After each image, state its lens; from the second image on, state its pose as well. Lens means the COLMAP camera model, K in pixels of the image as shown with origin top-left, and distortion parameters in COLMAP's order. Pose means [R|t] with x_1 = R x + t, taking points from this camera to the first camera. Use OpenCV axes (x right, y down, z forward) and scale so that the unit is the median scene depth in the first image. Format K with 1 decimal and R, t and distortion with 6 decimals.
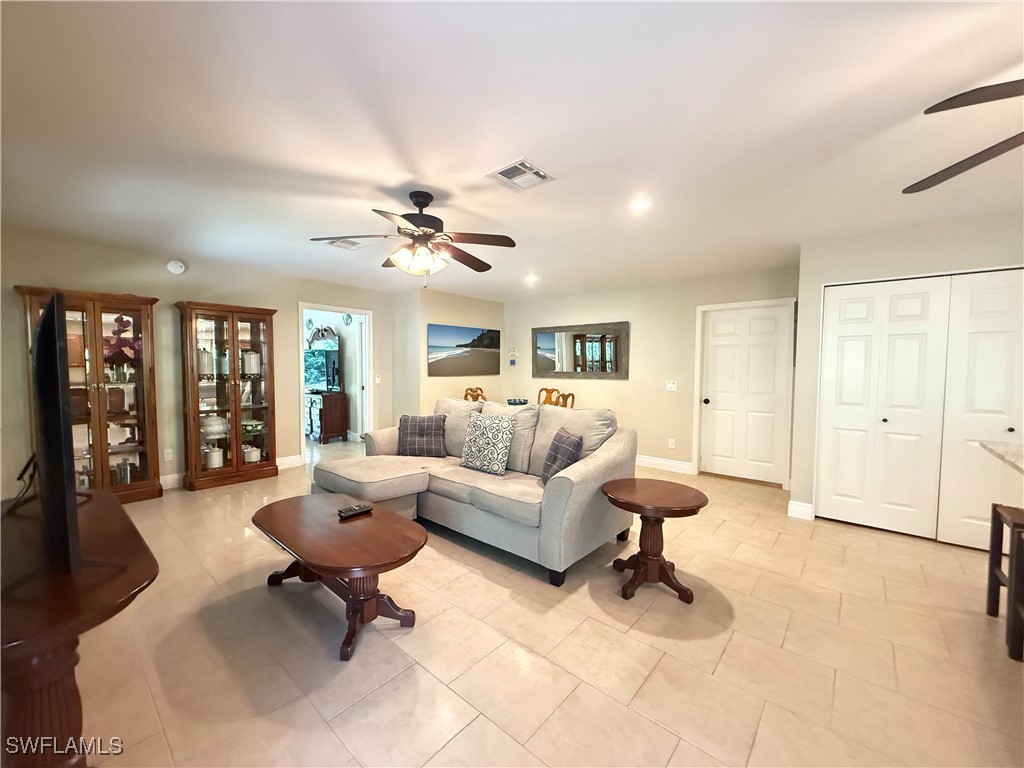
lens RADIAL K [[406.1, 0, 510.2], [0, 406.1, 385.9], [0, 0, 1]] dist [0.001792, 0.000121]
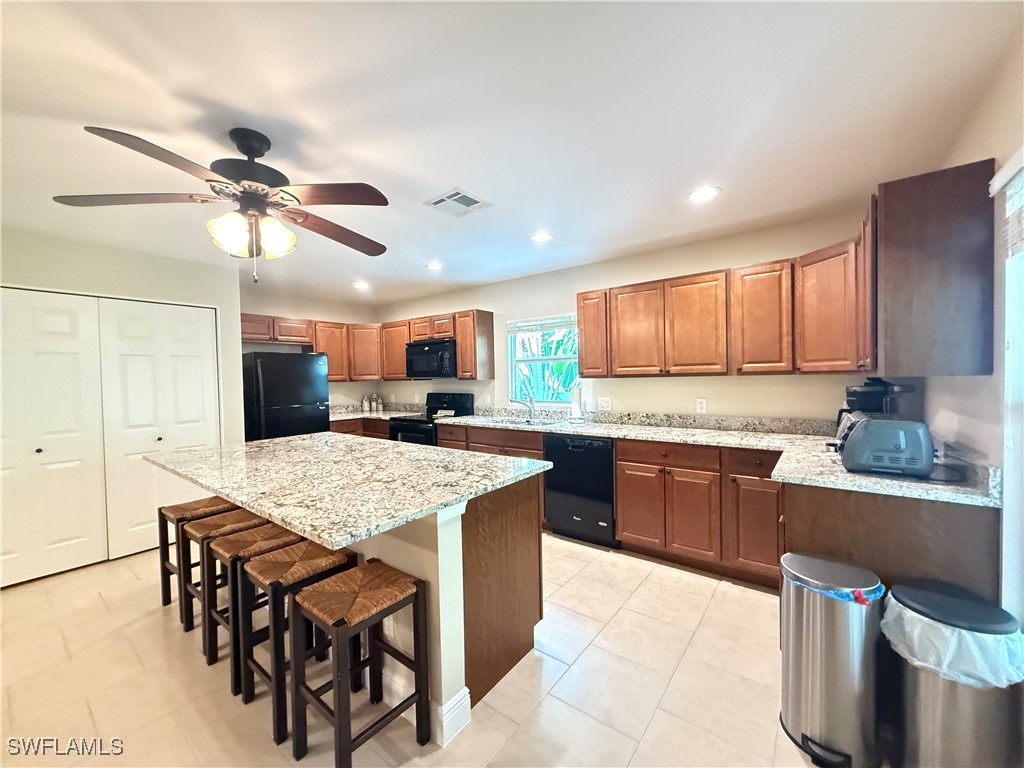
lens RADIAL K [[406.1, 0, 510.2], [0, 406.1, 385.9], [0, 0, 1]] dist [0.001792, 0.000121]
pose [[-0.058358, -0.029980, 0.997845, 0.003109], [0.064138, 0.997371, 0.033717, -0.020627], [-0.996233, 0.065968, -0.056282, 0.049477]]
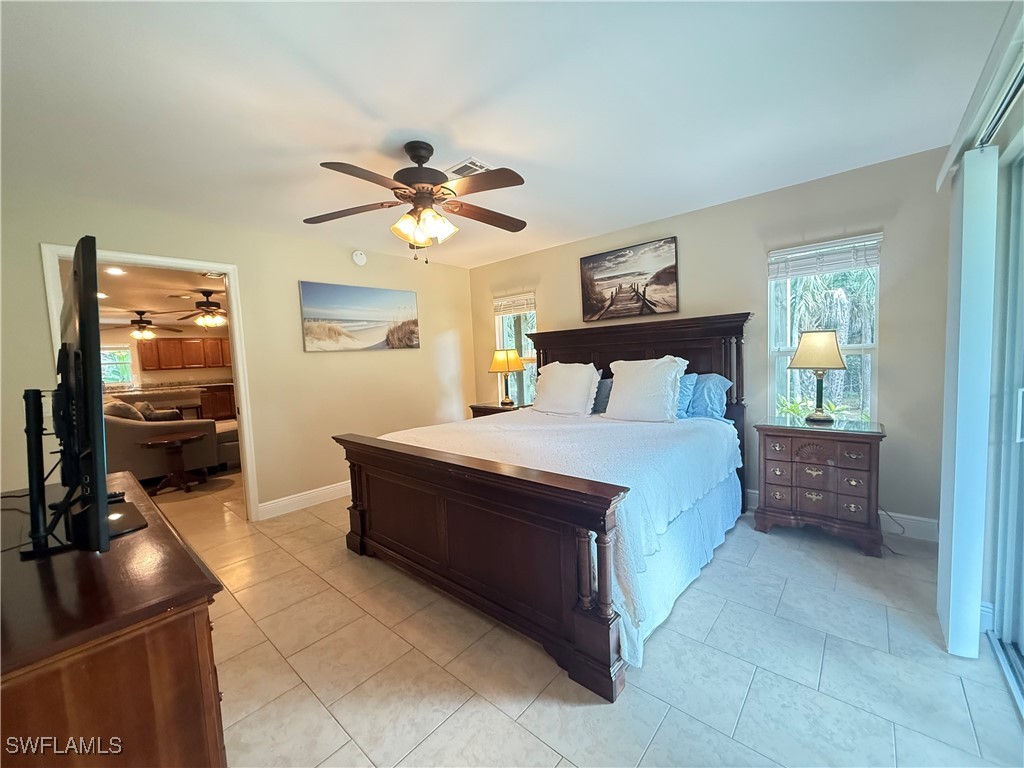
lens RADIAL K [[406.1, 0, 510.2], [0, 406.1, 385.9], [0, 0, 1]] dist [0.001792, 0.000121]
pose [[-0.999332, 0.033067, 0.015558, -1.812175], [0.034668, 0.992481, 0.117385, -0.152003], [-0.011559, 0.117846, -0.992965, 3.090166]]
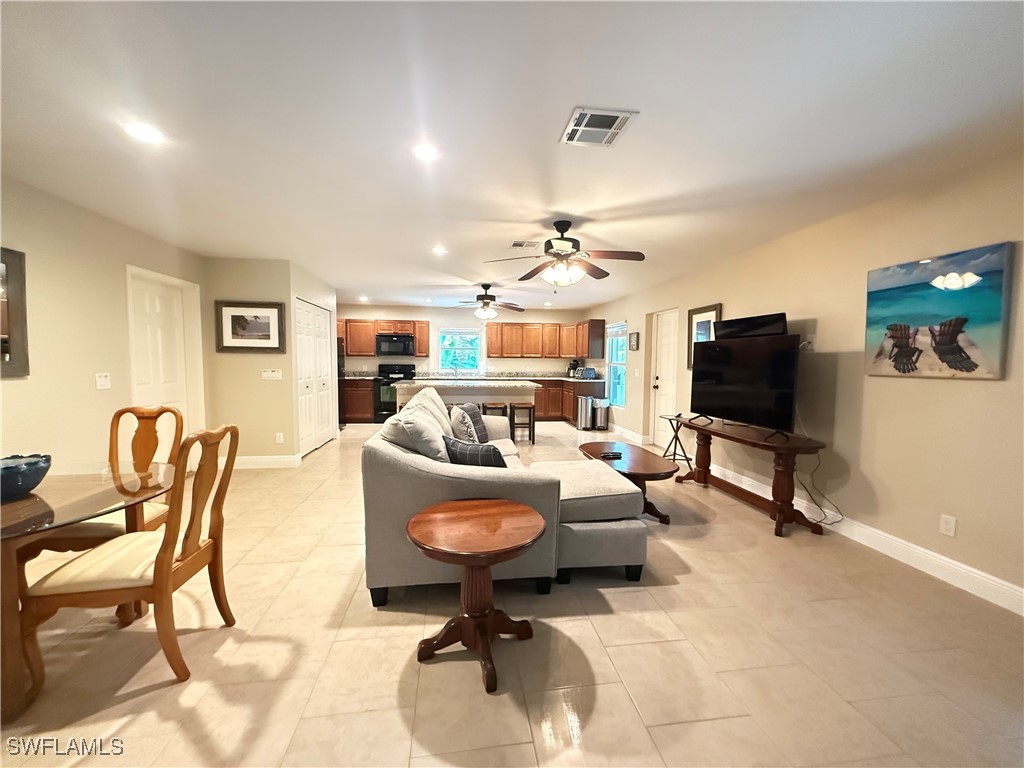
lens RADIAL K [[406.1, 0, 510.2], [0, 406.1, 385.9], [0, 0, 1]] dist [0.001792, 0.000121]
pose [[-0.748596, -0.056832, 0.660586, -0.918099], [0.015125, 0.994597, 0.102707, -0.090762], [-0.662853, 0.086877, -0.743692, 1.980348]]
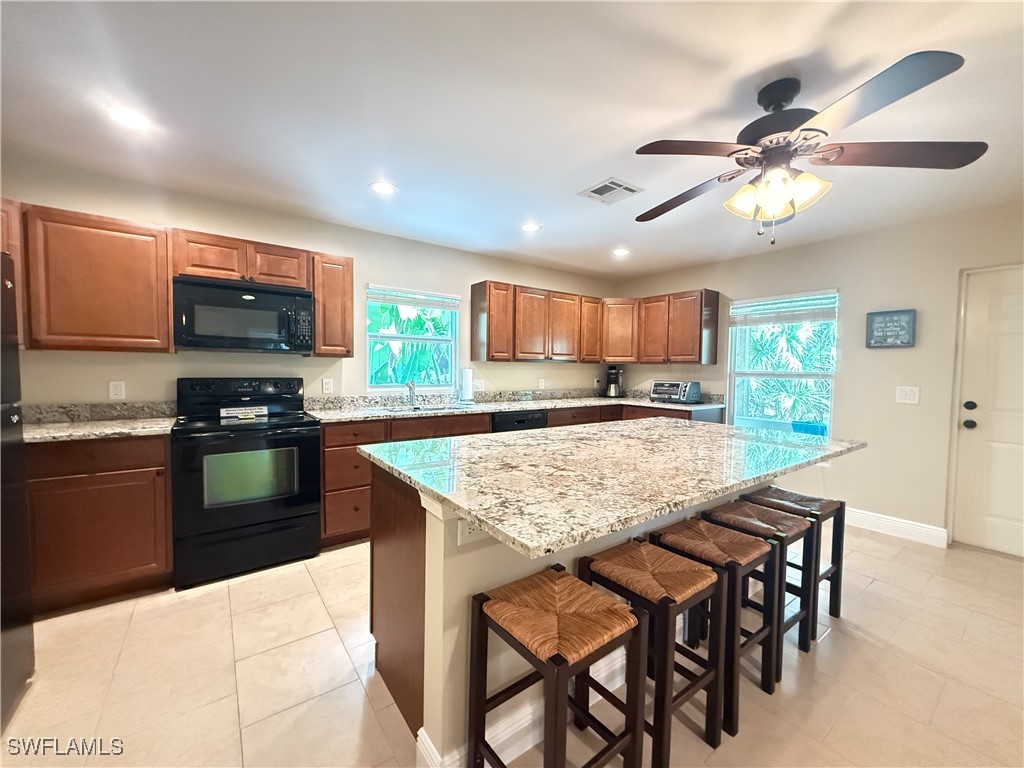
lens RADIAL K [[406.1, 0, 510.2], [0, 406.1, 385.9], [0, 0, 1]] dist [0.001792, 0.000121]
pose [[-0.973537, -0.032863, 0.226152, 0.895695], [-0.012453, 0.995765, 0.091087, -0.029376], [-0.228188, 0.085860, -0.969824, 1.088575]]
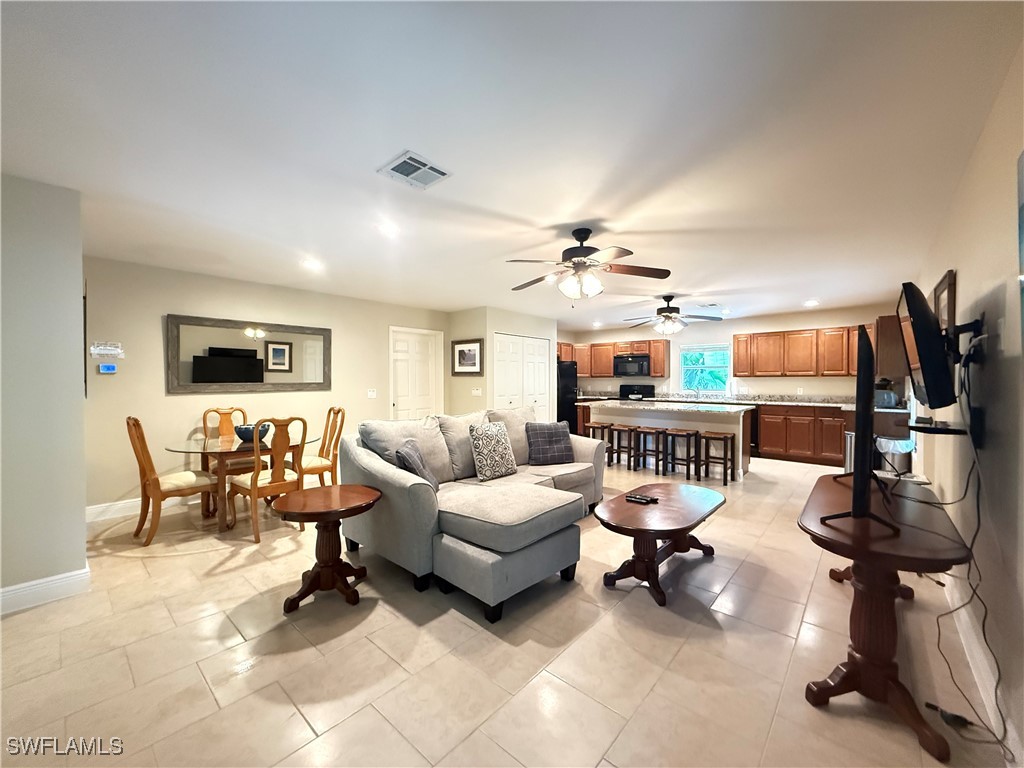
lens RADIAL K [[406.1, 0, 510.2], [0, 406.1, 385.9], [0, 0, 1]] dist [0.001792, 0.000121]
pose [[0.014991, -0.023792, 0.999605, -1.333795], [0.045841, 0.998682, 0.023083, -0.056529], [-0.998836, 0.045477, 0.016062, 1.142579]]
